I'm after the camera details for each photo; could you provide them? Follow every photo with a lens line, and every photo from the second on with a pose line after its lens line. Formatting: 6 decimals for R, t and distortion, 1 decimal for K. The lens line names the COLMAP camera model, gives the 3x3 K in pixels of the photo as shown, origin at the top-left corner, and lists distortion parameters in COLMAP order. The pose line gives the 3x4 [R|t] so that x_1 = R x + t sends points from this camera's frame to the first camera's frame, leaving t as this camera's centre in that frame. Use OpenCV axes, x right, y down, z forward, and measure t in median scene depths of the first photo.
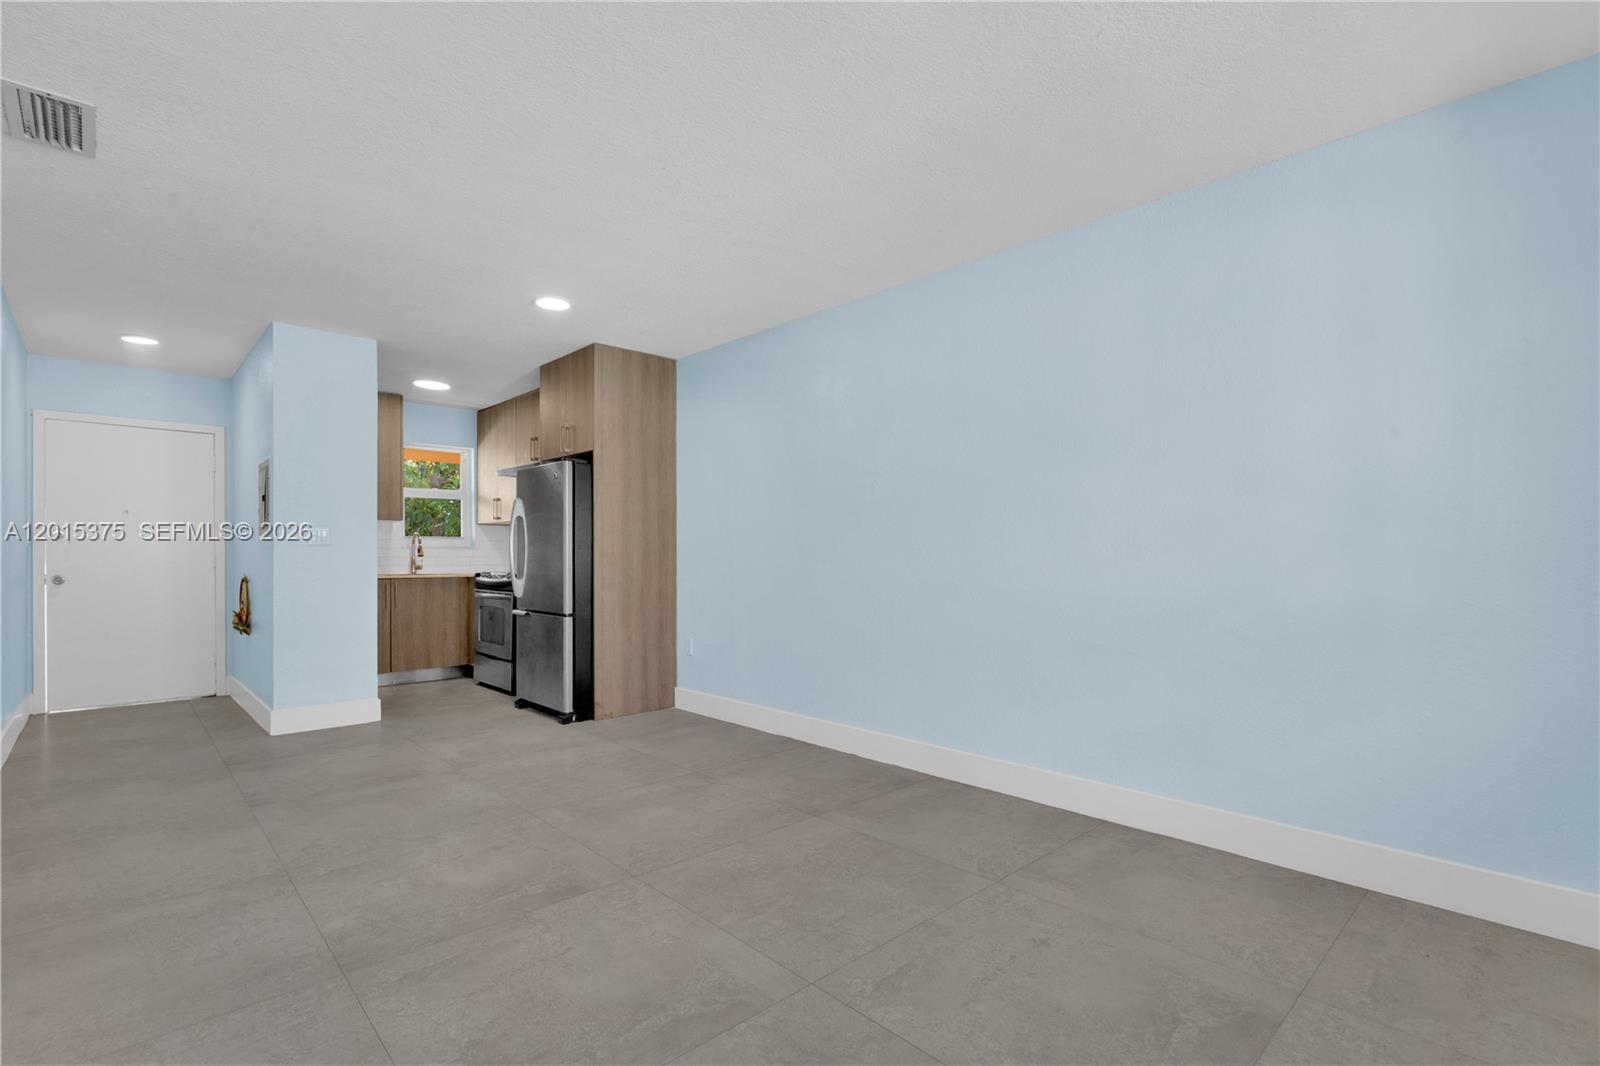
lens RADIAL K [[727.7, 0, 827.3], [0, 727.7, 568.6], [0, 0, 1]] dist [-0.041856, 0.001692]
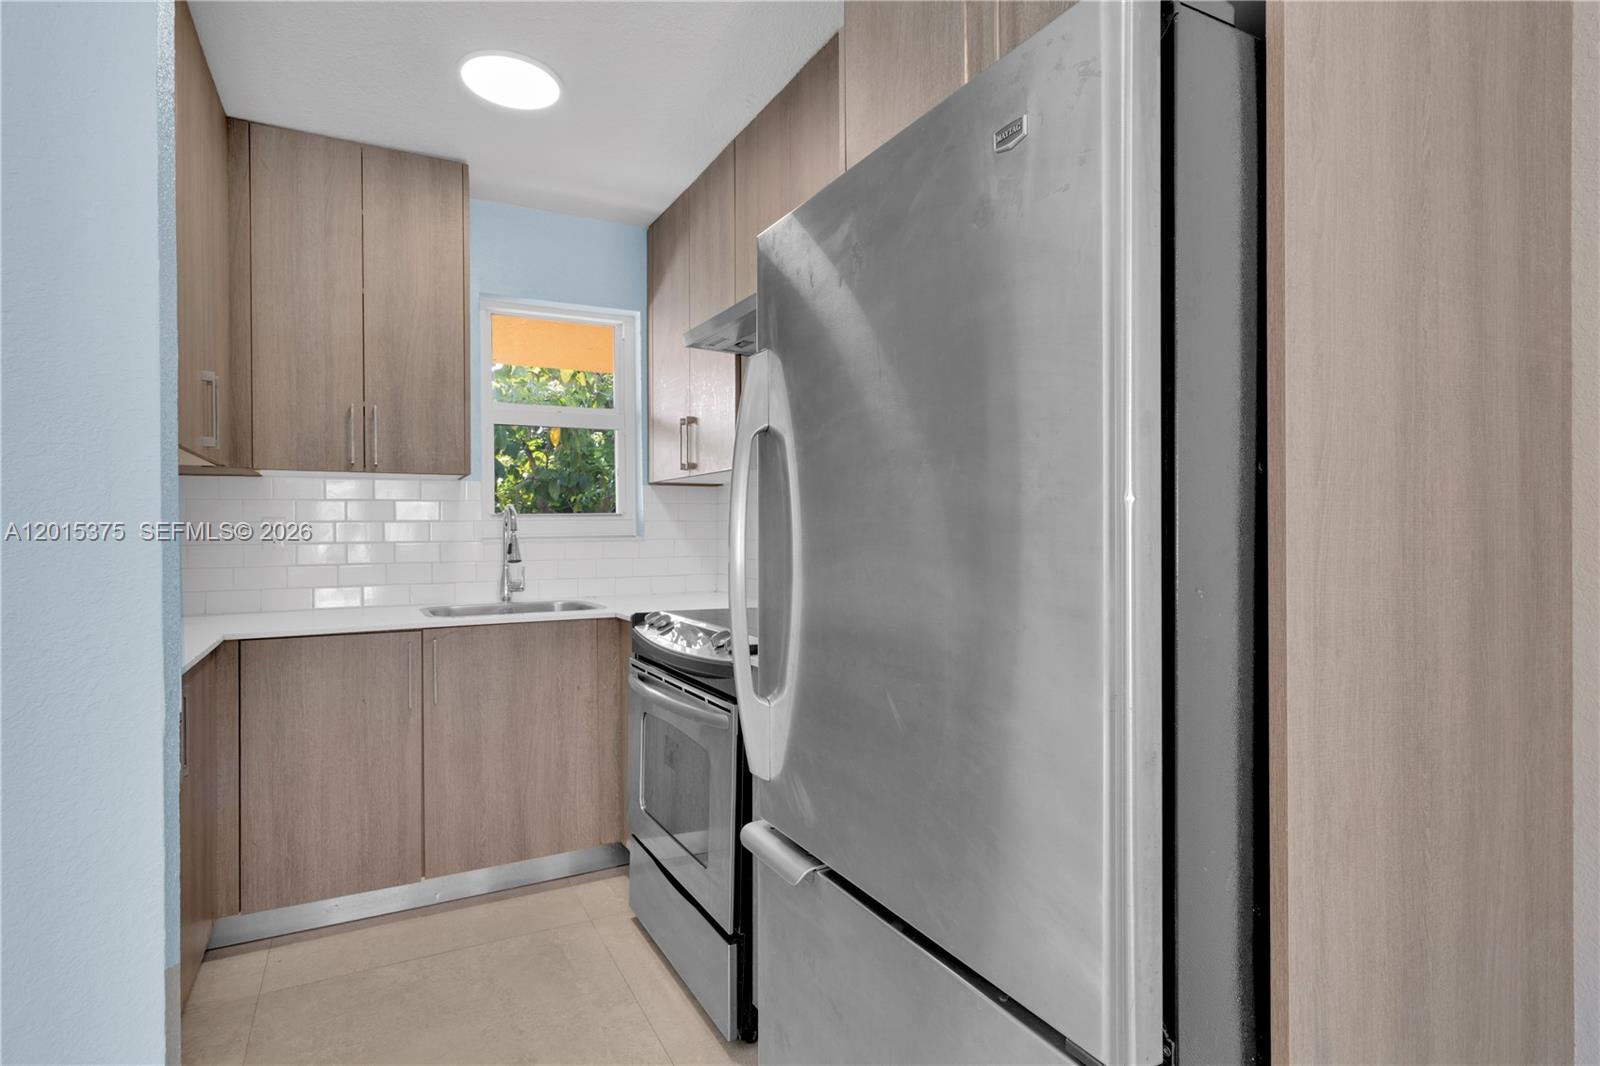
lens RADIAL K [[841.3, 0, 803.0], [0, 841.3, 529.5], [0, 0, 1]] dist [-0.002118, 0.001063]
pose [[0.954416, -0.006452, -0.298411, -0.336888], [0.002613, 0.999909, -0.013261, -0.036787], [0.298469, 0.011877, 0.954345, 0.746943]]
